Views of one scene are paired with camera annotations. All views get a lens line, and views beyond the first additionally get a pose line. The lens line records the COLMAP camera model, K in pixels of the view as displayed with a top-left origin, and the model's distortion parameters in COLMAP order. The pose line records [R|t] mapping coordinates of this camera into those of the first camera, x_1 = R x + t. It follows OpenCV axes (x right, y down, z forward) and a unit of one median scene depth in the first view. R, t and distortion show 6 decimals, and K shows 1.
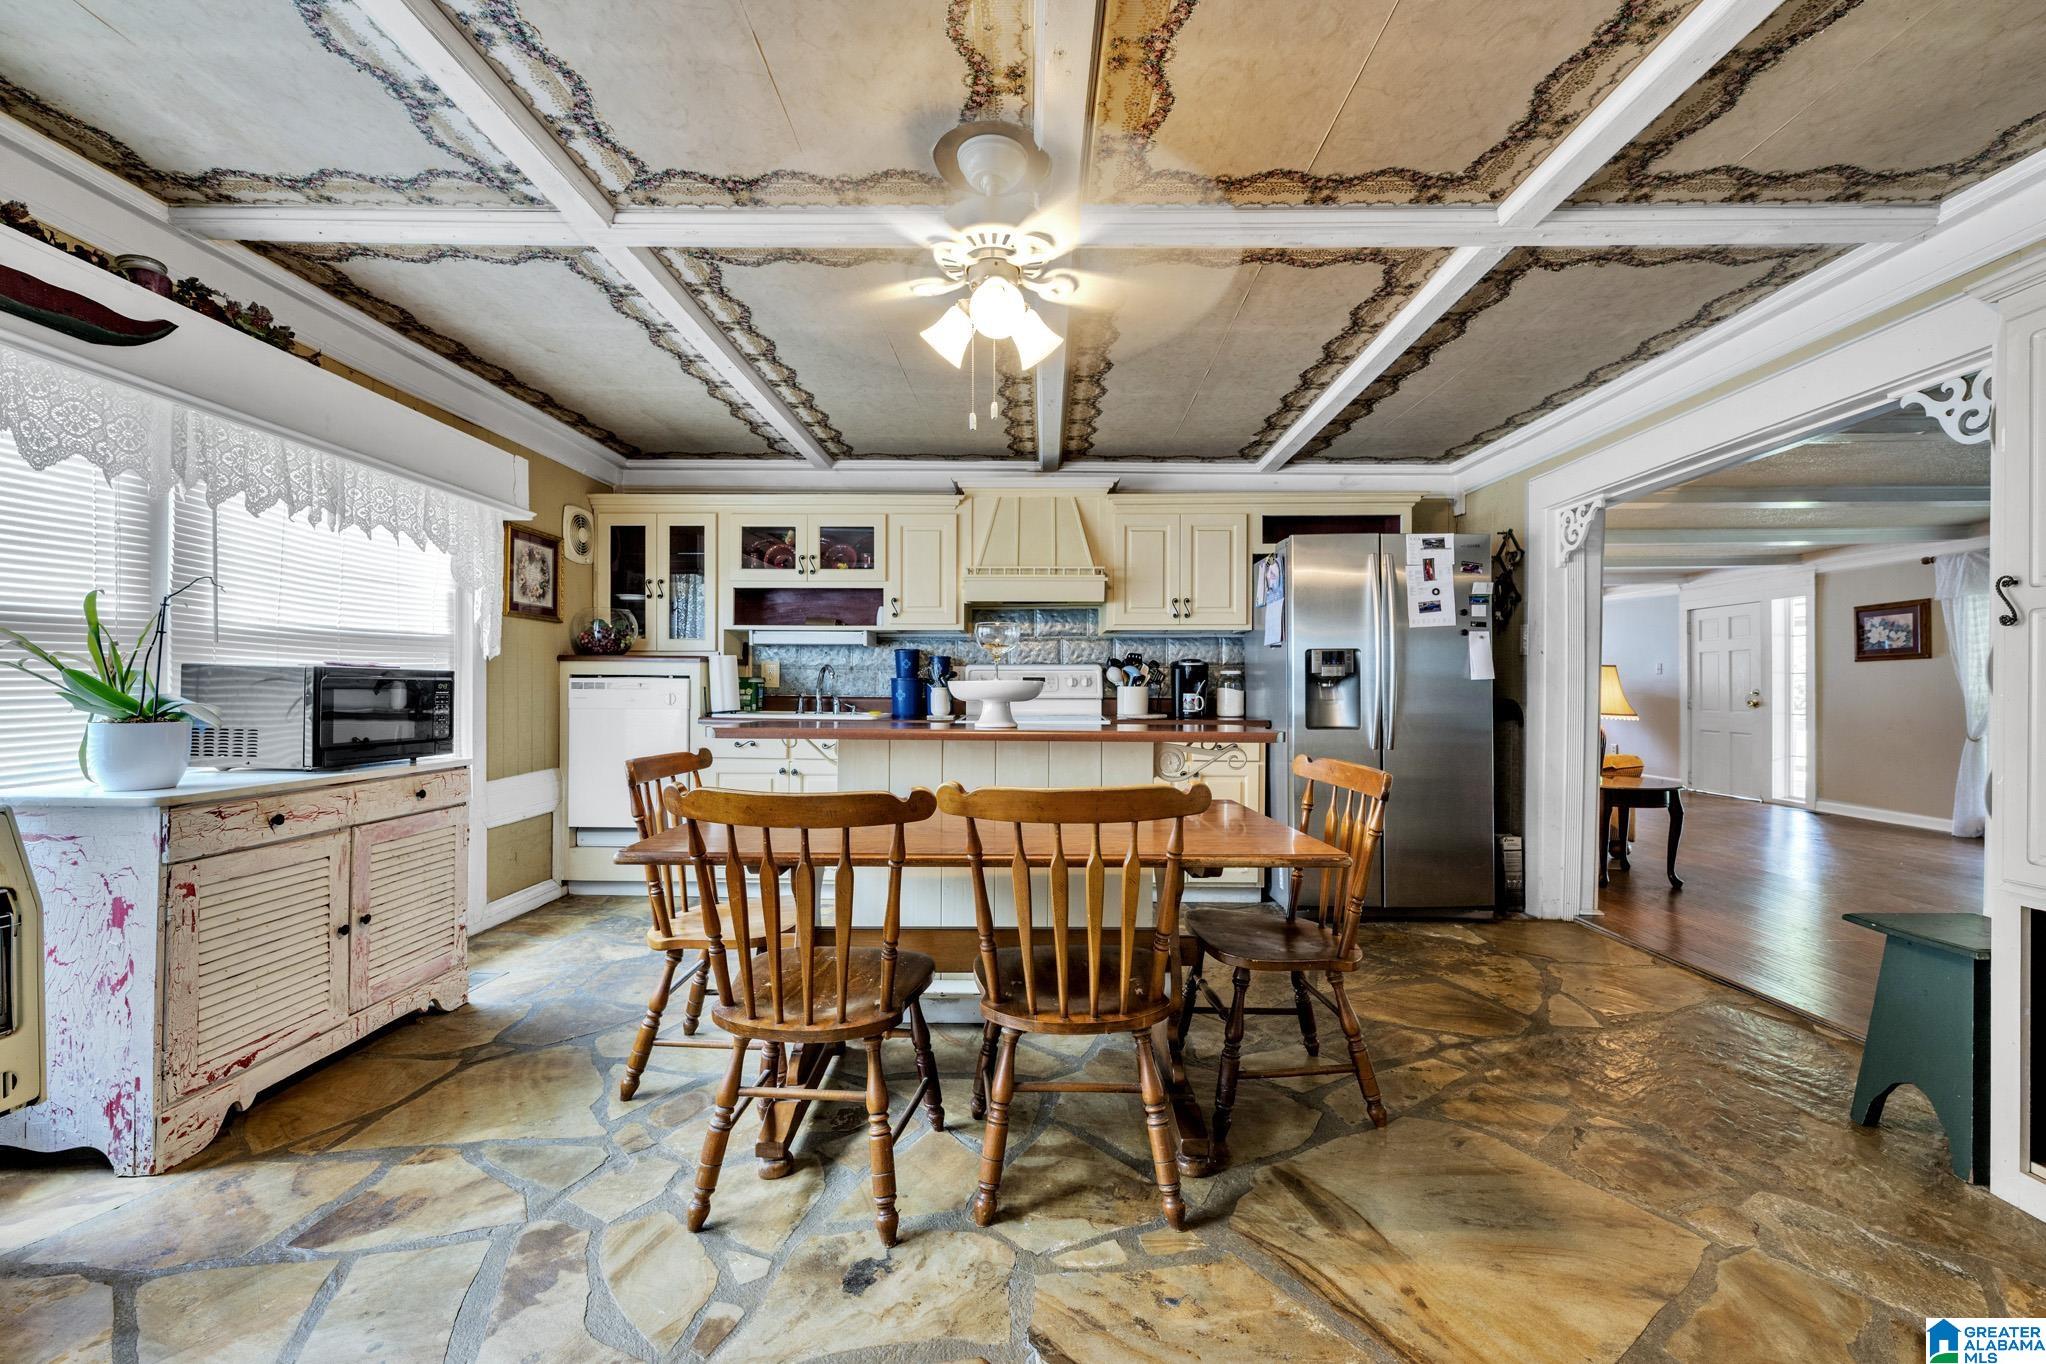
lens RADIAL K [[793.6, 0, 1025.6], [0, 793.6, 677.1], [0, 0, 1]] dist [-0.001641, -0.000176]
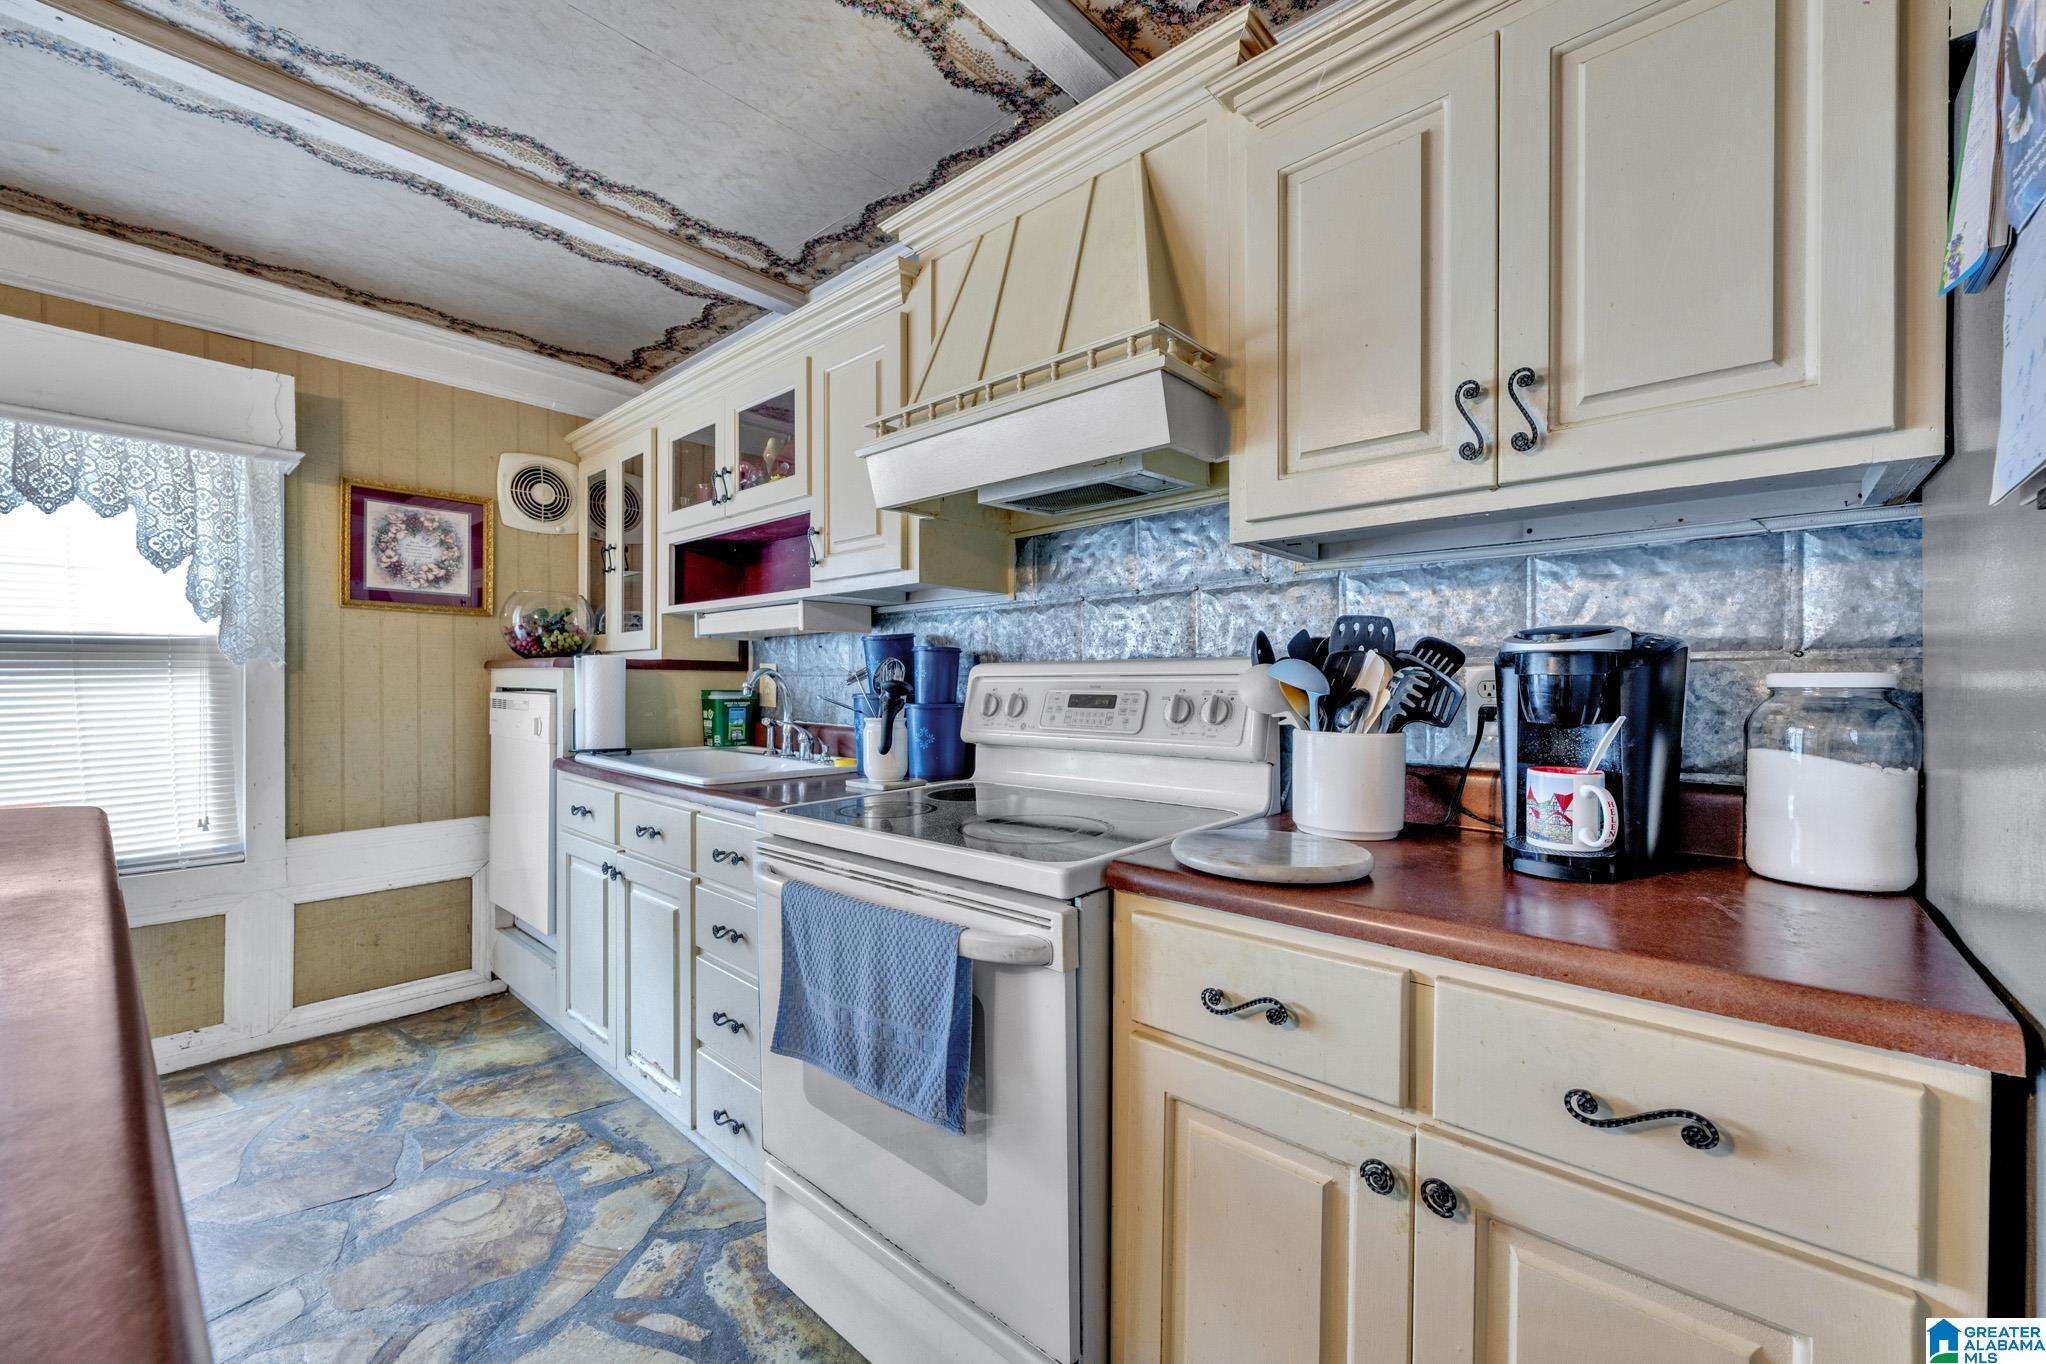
lens RADIAL K [[793.6, 0, 1026.4], [0, 793.6, 682.5], [0, 0, 1]] dist [-0.001641, -0.000176]
pose [[0.764030, -0.001547, -0.645179, 0.238453], [0.004221, 0.999988, 0.002600, -0.007364], [0.645167, -0.004710, 0.764027, 0.715819]]
